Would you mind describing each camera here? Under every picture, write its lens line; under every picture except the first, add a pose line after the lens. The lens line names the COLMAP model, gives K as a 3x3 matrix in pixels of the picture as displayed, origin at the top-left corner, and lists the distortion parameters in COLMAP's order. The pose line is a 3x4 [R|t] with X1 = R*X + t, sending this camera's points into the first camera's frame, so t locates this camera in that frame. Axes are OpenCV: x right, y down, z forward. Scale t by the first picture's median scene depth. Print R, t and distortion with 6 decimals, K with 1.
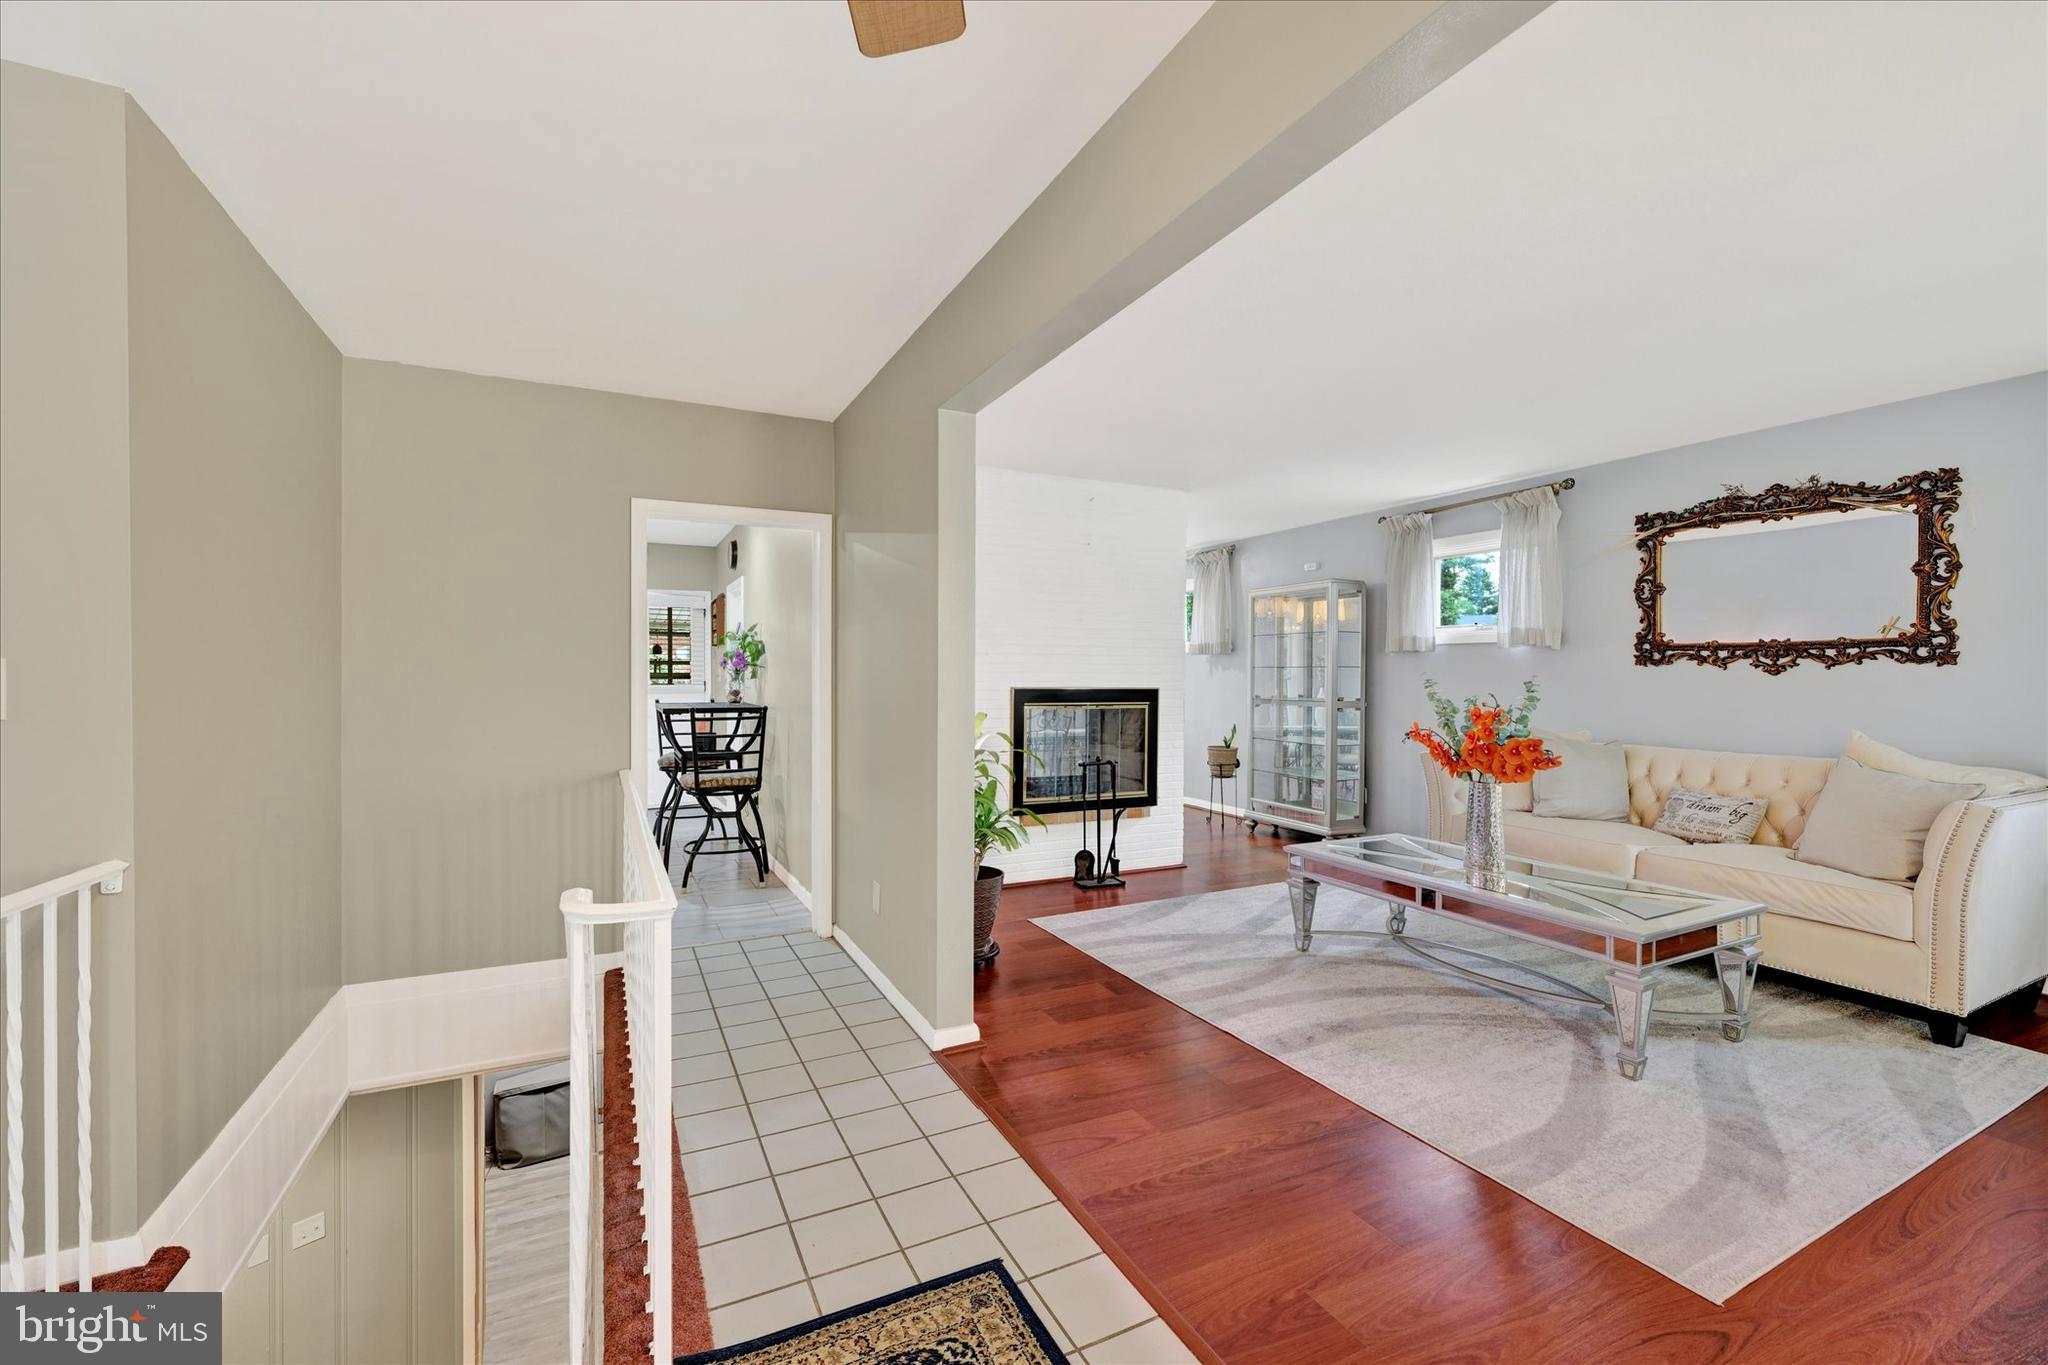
lens RADIAL K [[839.0, 0, 1023.7], [0, 839.0, 687.1], [0, 0, 1]] dist [-0.001981, 0.001003]
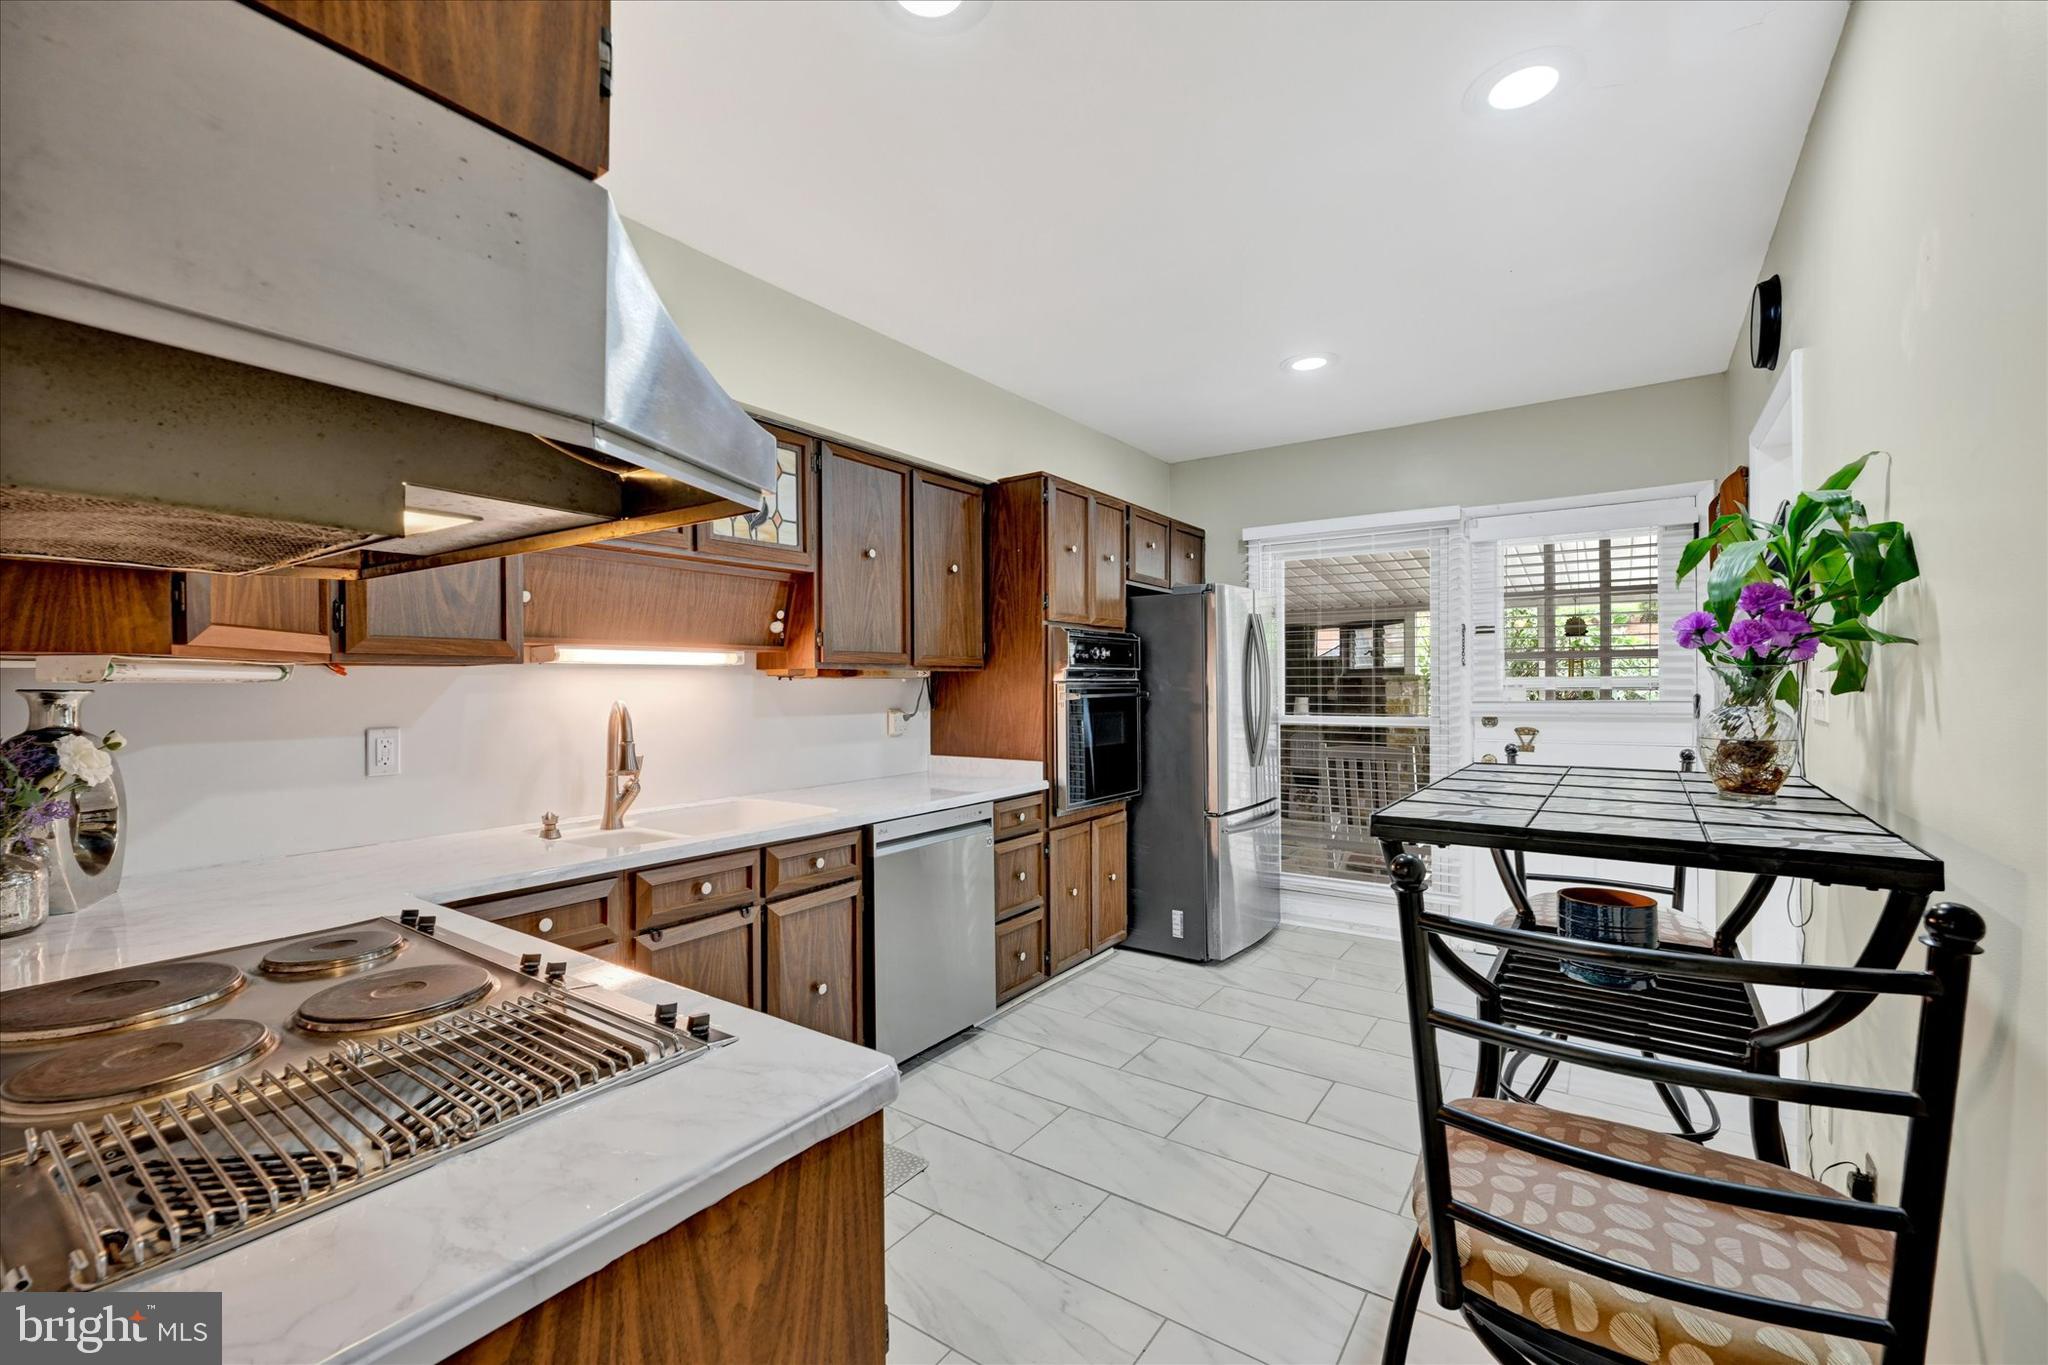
lens RADIAL K [[839.0, 0, 1019.6], [0, 839.0, 695.8], [0, 0, 1]] dist [-0.001981, 0.001003]
pose [[0.471326, 0.001182, -0.881958, -0.346215], [0.001686, 0.999996, 0.002241, -0.015299], [0.881957, -0.002543, 0.471322, 1.053876]]
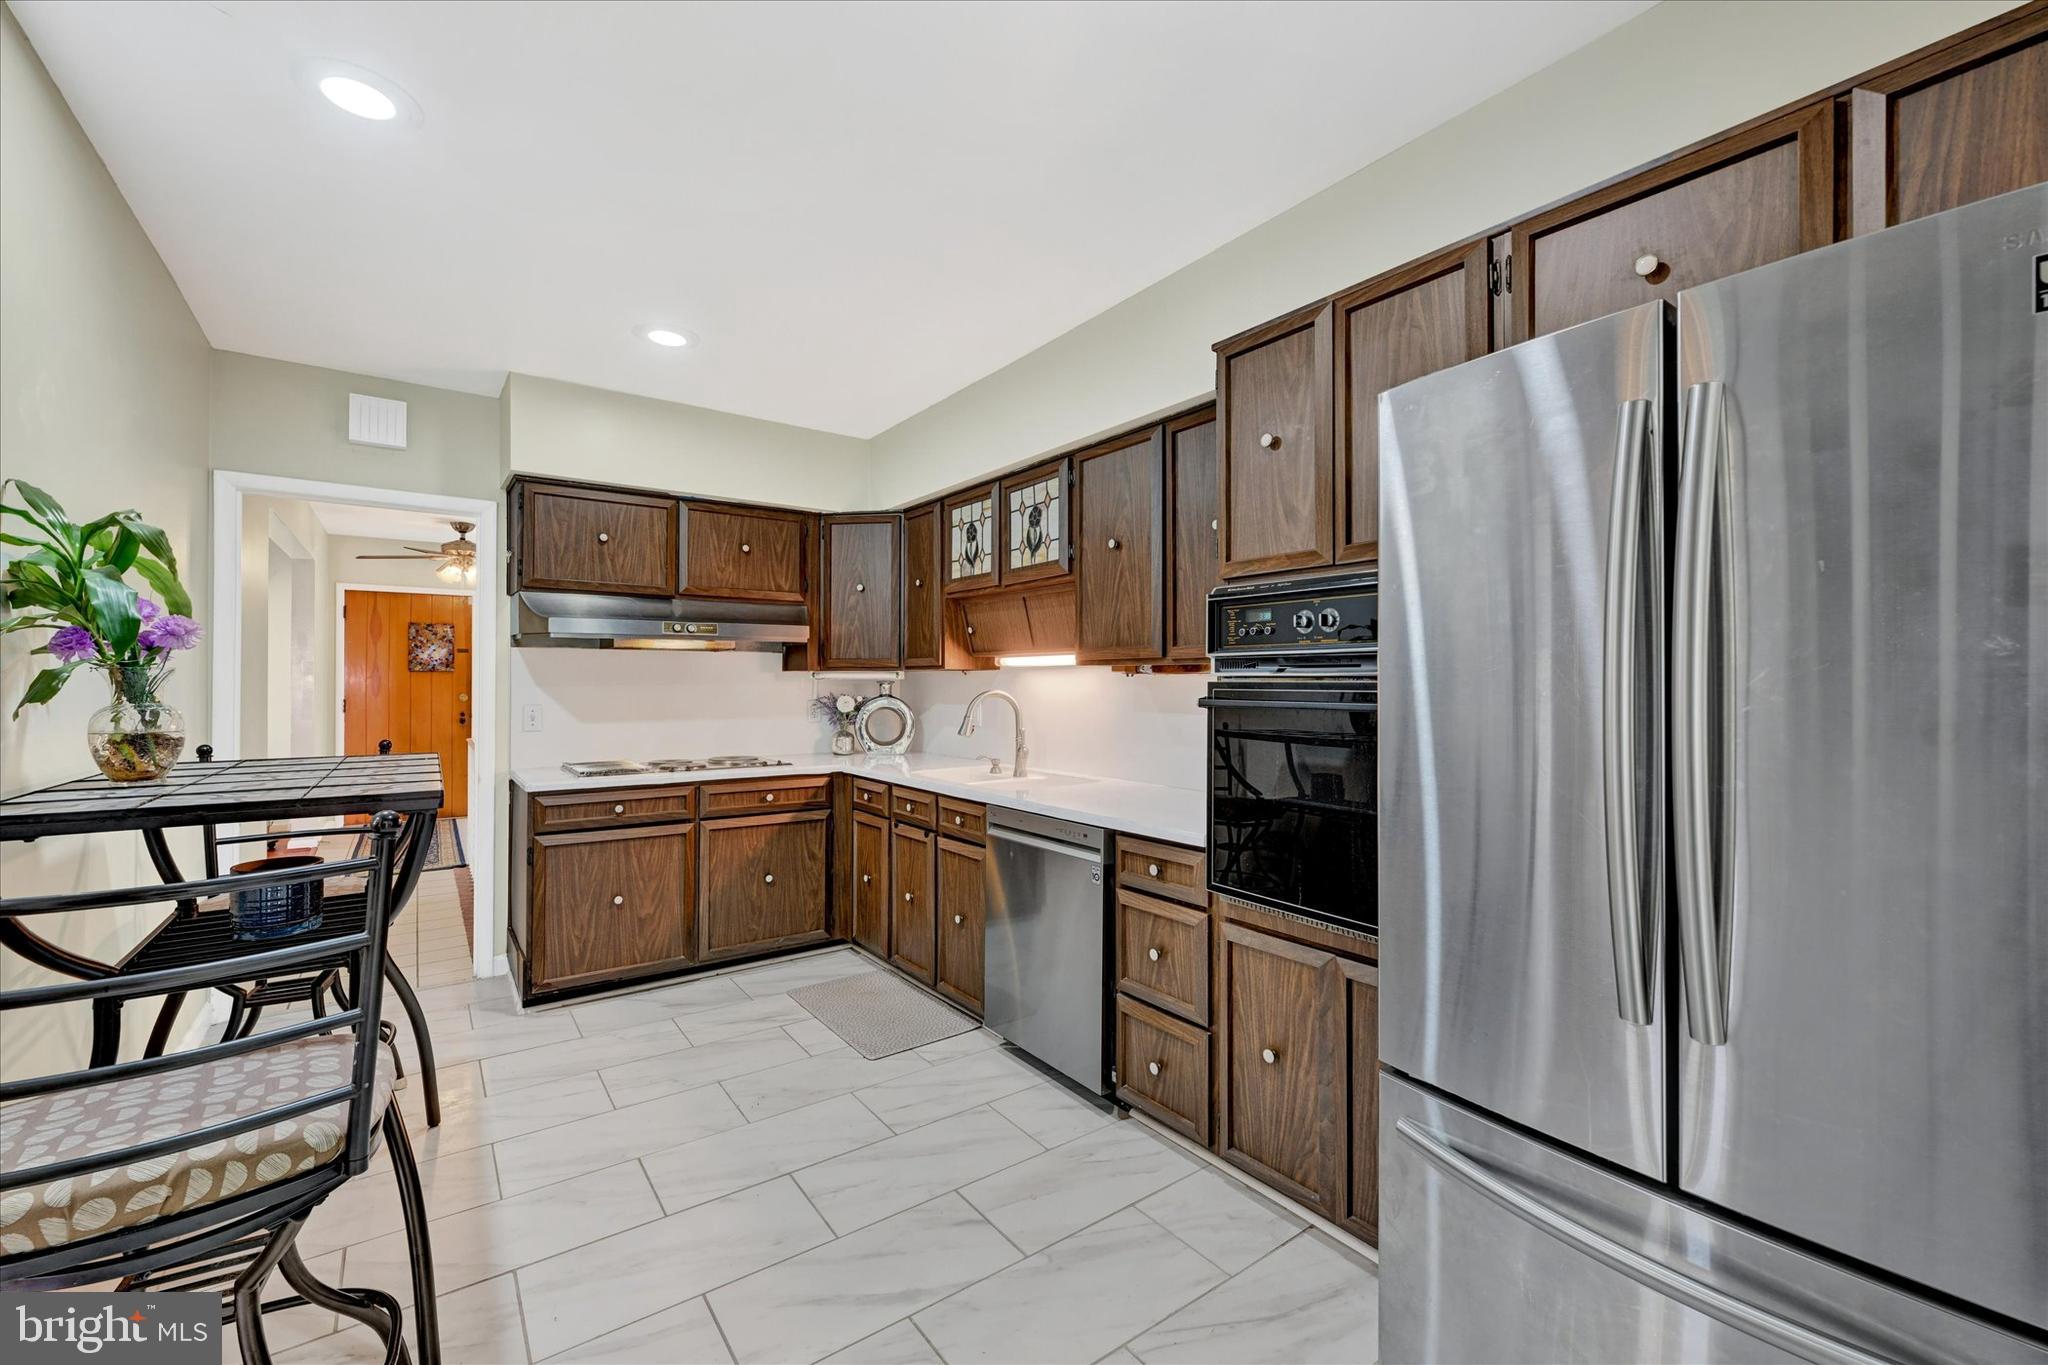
lens RADIAL K [[839.0, 0, 1024.7], [0, 839.0, 676.1], [0, 0, 1]] dist [-0.001981, 0.001003]
pose [[-0.985377, -0.008778, -0.170165, -0.860537], [-0.008921, 0.999960, 0.000080, -0.026803], [0.170157, 0.001597, -0.985416, 1.960276]]
